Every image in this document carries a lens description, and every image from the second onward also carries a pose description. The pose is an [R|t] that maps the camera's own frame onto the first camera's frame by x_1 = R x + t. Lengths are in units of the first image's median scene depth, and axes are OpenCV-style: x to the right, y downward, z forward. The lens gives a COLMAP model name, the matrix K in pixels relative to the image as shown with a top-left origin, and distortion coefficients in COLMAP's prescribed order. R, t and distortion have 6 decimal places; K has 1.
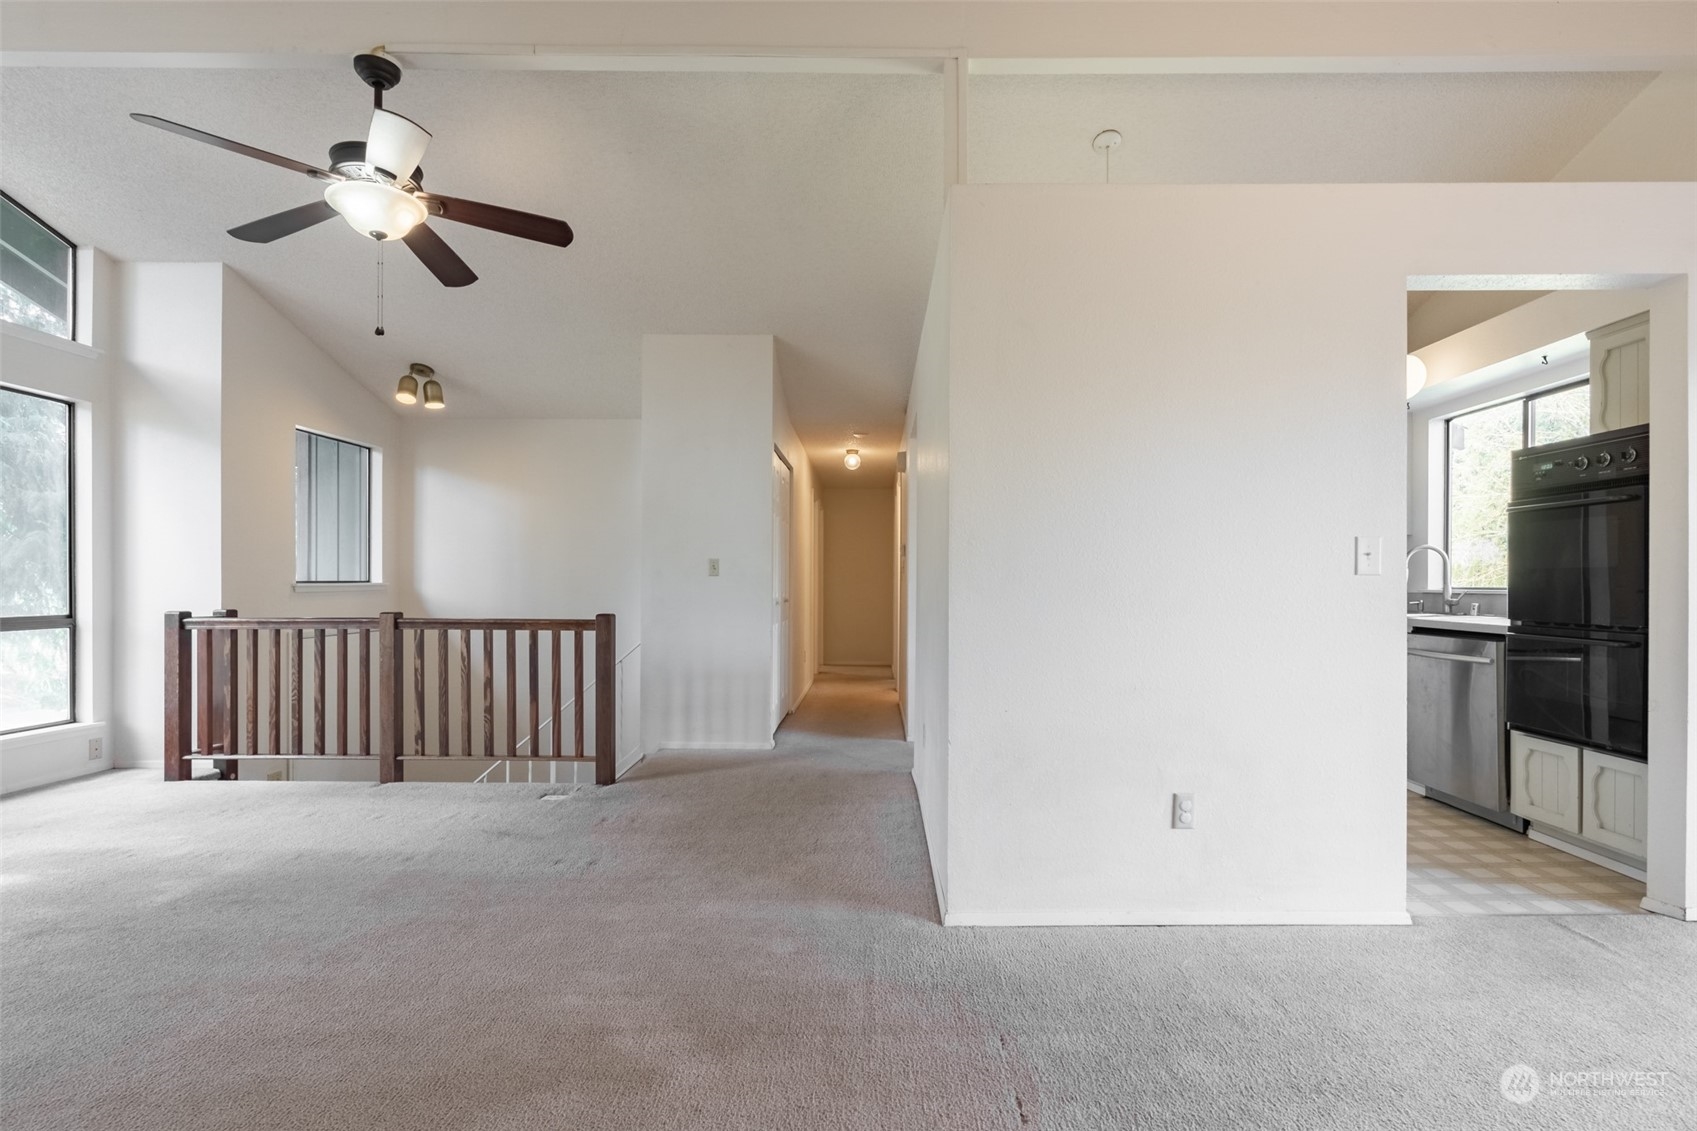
lens RADIAL K [[780.0, 0, 865.7], [0, 780.0, 584.8], [0, 0, 1]] dist [-0.002539, 0.000137]
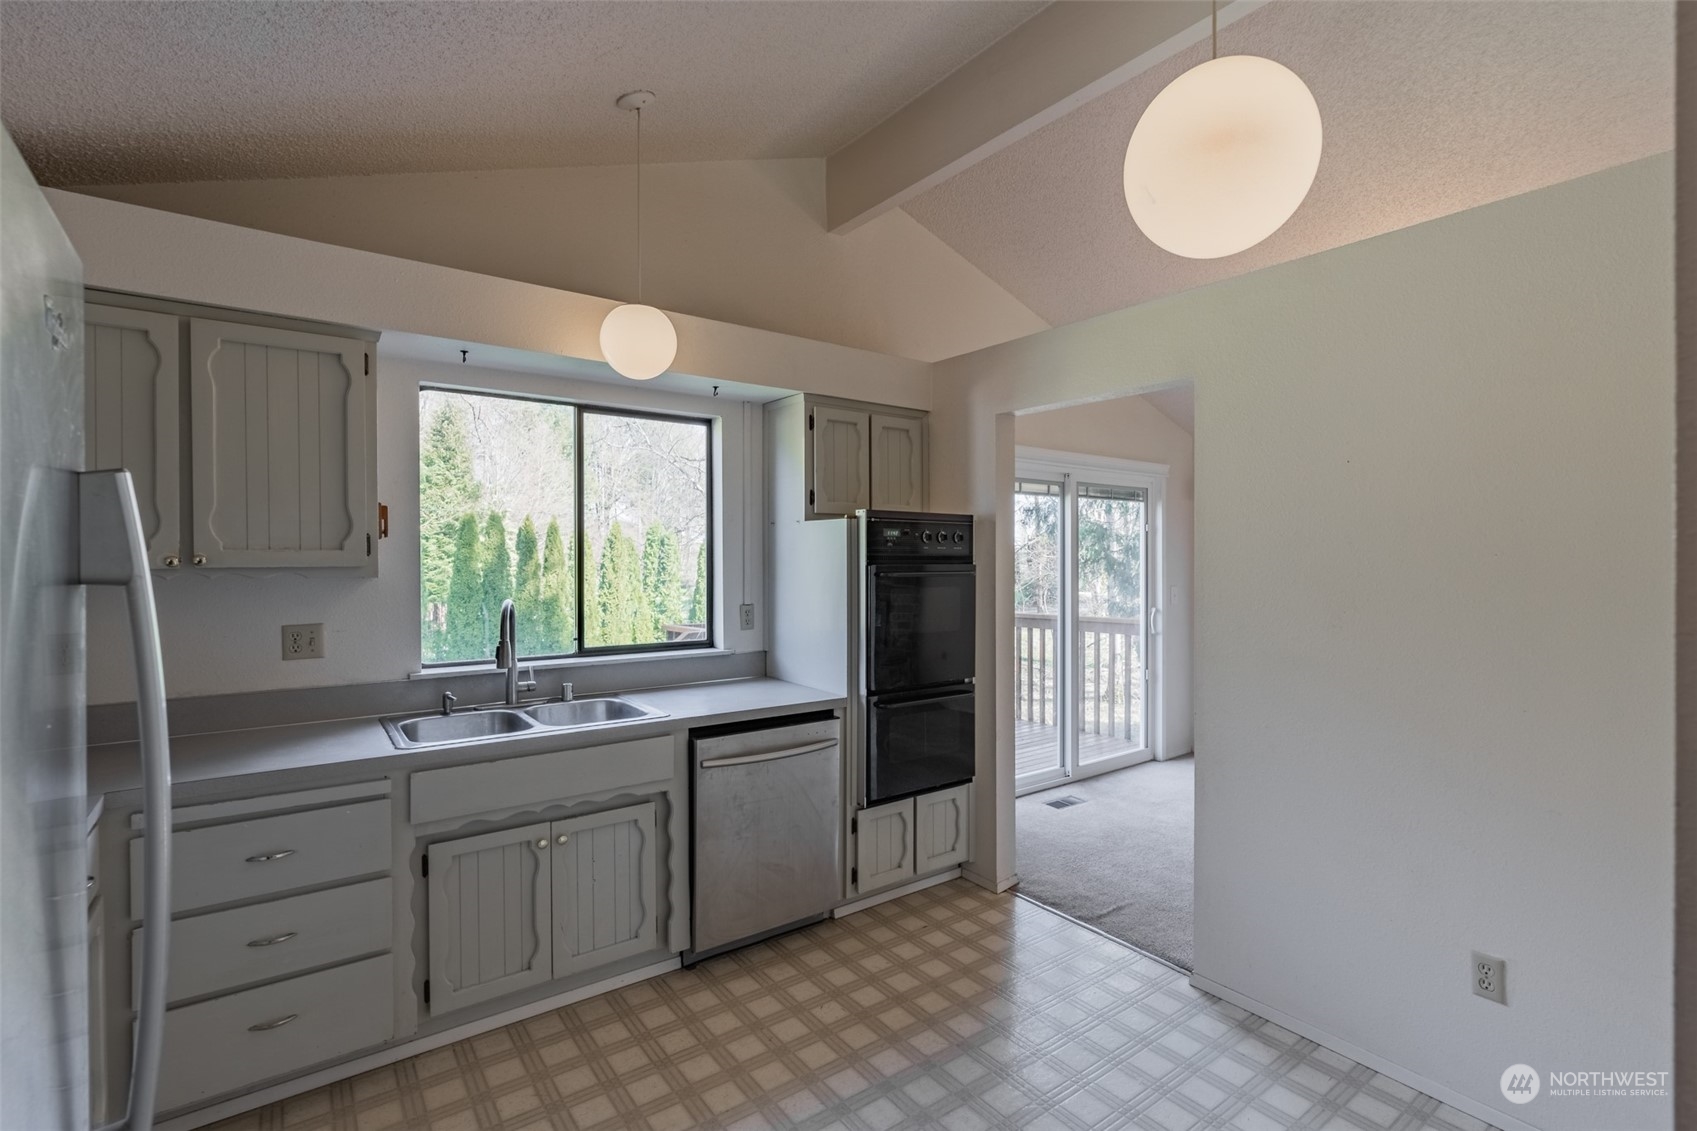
lens RADIAL K [[784.0, 0, 845.2], [0, 784.0, 567.0], [0, 0, 1]] dist [-0.000594, 0.003358]
pose [[-0.602615, -0.010556, 0.797962, 0.105004], [0.001993, 0.999889, 0.014733, -0.131449], [-0.798030, 0.010468, -0.602527, 1.778836]]
